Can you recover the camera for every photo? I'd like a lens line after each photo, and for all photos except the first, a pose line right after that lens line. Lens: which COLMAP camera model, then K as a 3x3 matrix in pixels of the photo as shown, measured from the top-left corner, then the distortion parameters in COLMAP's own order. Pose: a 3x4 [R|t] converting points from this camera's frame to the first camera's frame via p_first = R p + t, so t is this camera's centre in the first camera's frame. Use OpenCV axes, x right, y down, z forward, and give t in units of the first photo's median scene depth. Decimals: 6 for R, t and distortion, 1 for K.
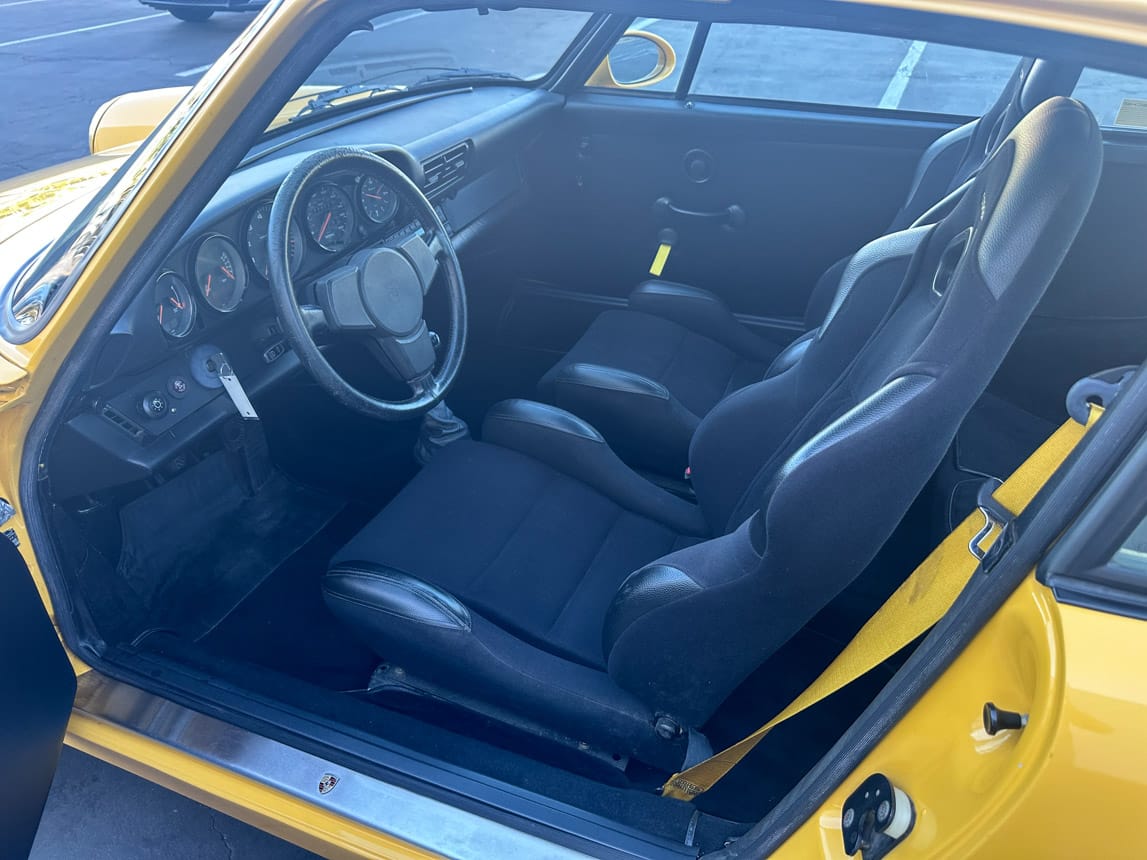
lens RADIAL K [[822.1, 0, 573.5], [0, 822.1, 430.0], [0, 0, 1]] dist [0.000259, -0.003769]
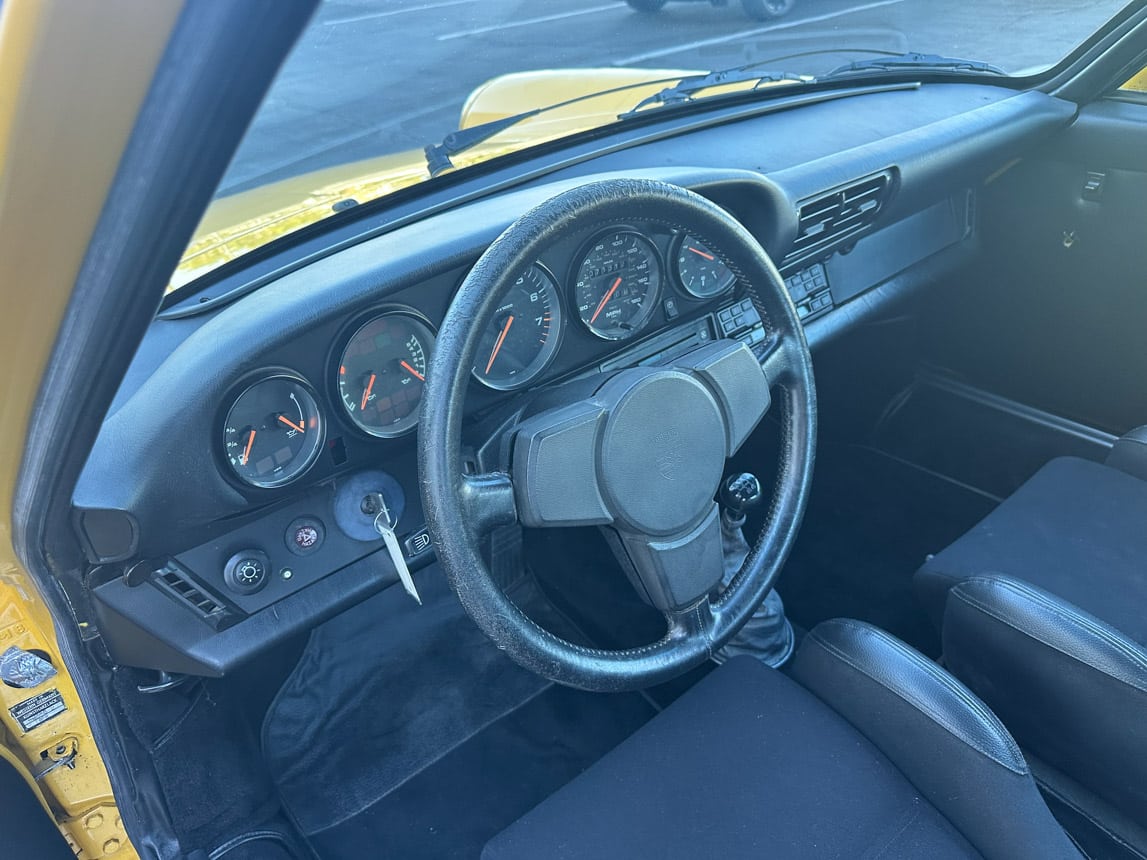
lens RADIAL K [[817.4, 0, 573.8], [0, 817.4, 445.3], [0, 0, 1]] dist [0.089169, -0.125996]
pose [[0.884010, 0.224472, -0.410048, -0.046760], [-0.216607, 0.974010, 0.066225, -0.172375], [0.414257, 0.030276, 0.909656, 0.425208]]
